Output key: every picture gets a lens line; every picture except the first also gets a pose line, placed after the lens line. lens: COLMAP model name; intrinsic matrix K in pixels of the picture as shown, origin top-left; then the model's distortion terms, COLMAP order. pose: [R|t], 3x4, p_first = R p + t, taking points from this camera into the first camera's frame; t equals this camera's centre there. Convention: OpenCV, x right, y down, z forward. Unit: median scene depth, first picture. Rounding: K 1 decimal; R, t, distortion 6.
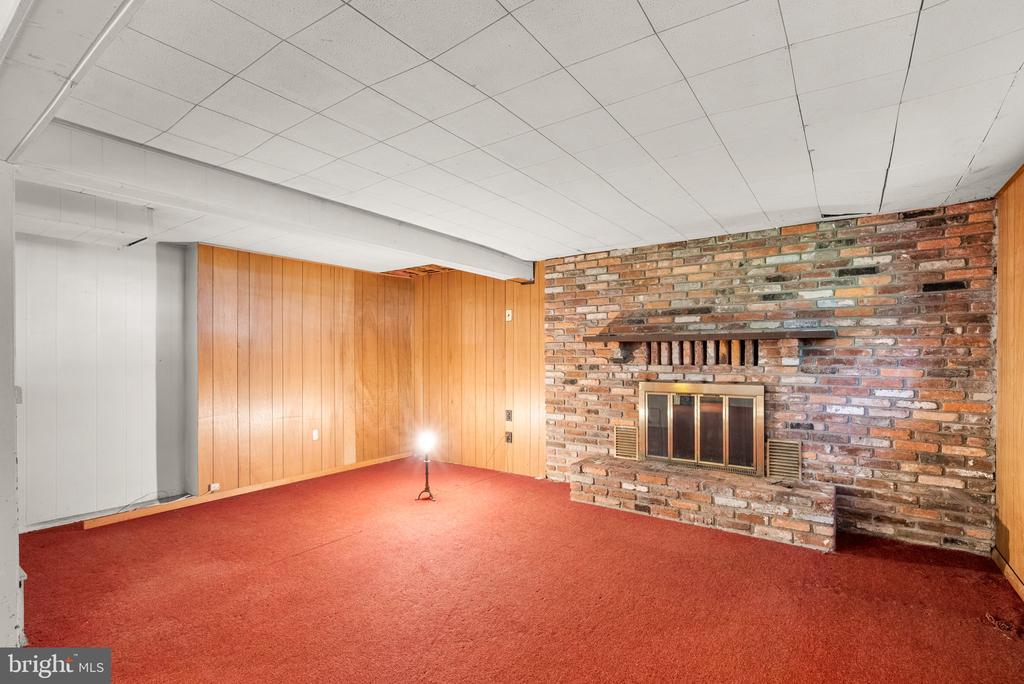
lens RADIAL K [[467.1, 0, 514.5], [0, 467.1, 356.7], [0, 0, 1]] dist [-0.005965, 0.001569]
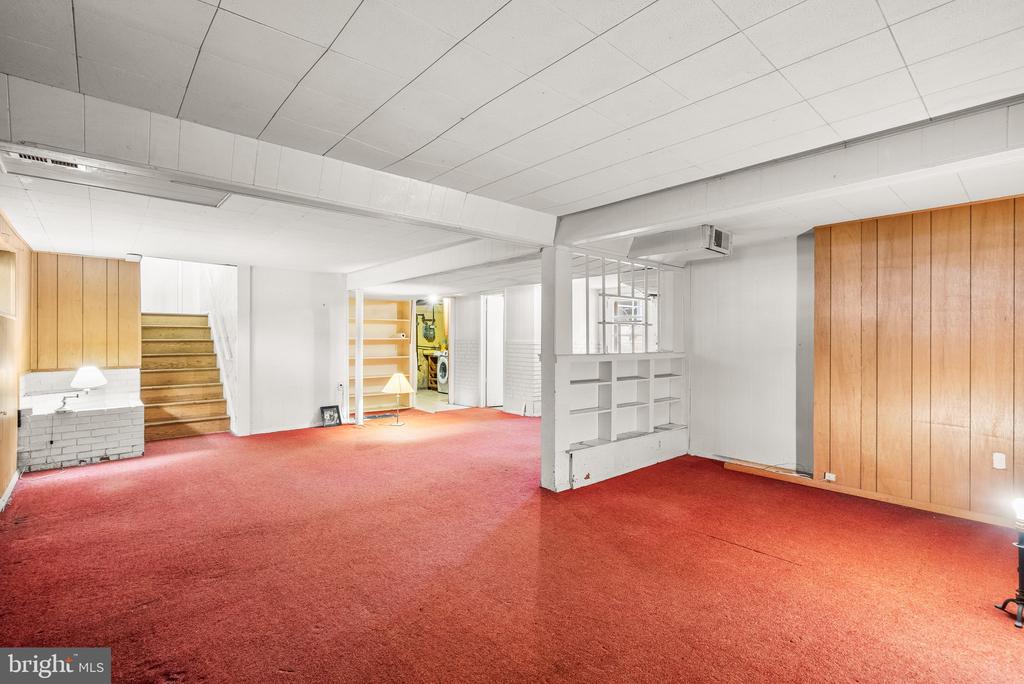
lens RADIAL K [[467.1, 0, 510.0], [0, 467.1, 342.7], [0, 0, 1]] dist [-0.005965, 0.001569]
pose [[-0.227272, 0.007191, -0.973805, 0.455203], [-0.003777, 0.999959, 0.008266, -0.002309], [0.973824, 0.005557, -0.227236, 0.591891]]
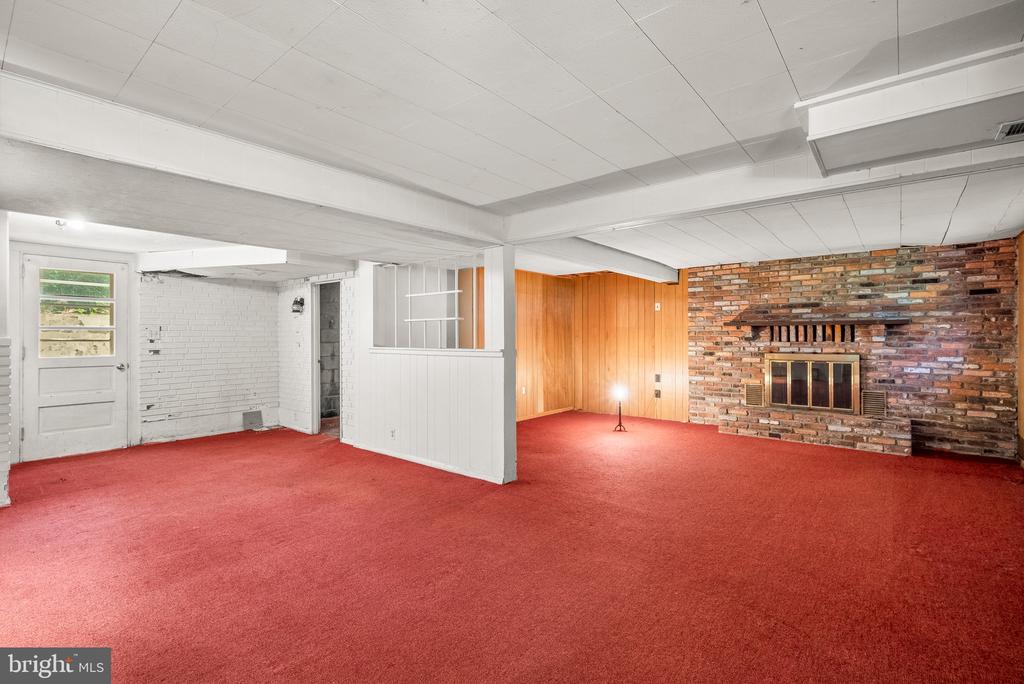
lens RADIAL K [[467.1, 0, 511.4], [0, 467.1, 335.5], [0, 0, 1]] dist [-0.005965, 0.001569]
pose [[0.997327, -0.000040, -0.073073, -0.447629], [-0.000256, 0.999992, -0.004041, 0.004343], [0.073073, 0.004049, 0.997318, -0.551060]]
